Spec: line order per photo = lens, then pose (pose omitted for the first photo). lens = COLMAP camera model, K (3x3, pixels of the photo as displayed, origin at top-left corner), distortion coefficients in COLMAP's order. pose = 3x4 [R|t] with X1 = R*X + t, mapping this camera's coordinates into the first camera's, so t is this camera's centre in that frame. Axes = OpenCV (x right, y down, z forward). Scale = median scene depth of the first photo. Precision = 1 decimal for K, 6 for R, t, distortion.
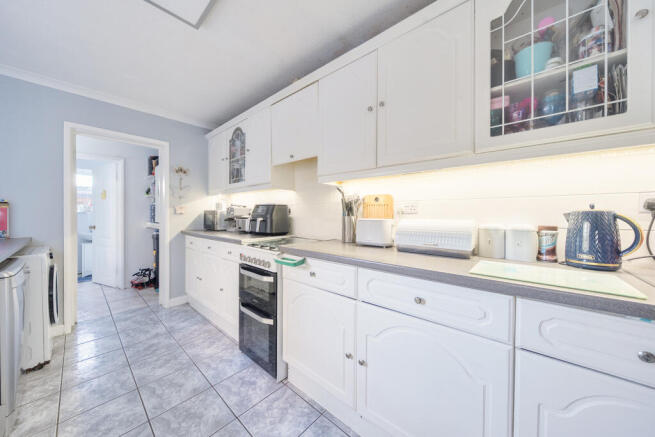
lens RADIAL K [[221.3, 0, 322.4], [0, 221.3, 216.8], [0, 0, 1]] dist [-0.007919, 0.000258]
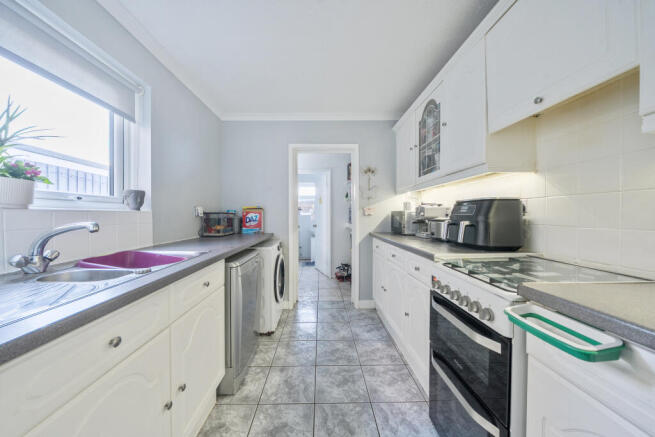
lens RADIAL K [[221.3, 0, 320.7], [0, 221.3, 216.9], [0, 0, 1]] dist [-0.007919, 0.000258]
pose [[0.673136, -0.000283, -0.739519, -0.086389], [-0.002353, 0.999994, -0.002525, -0.003961], [0.739515, 0.003439, 0.673131, 0.246897]]
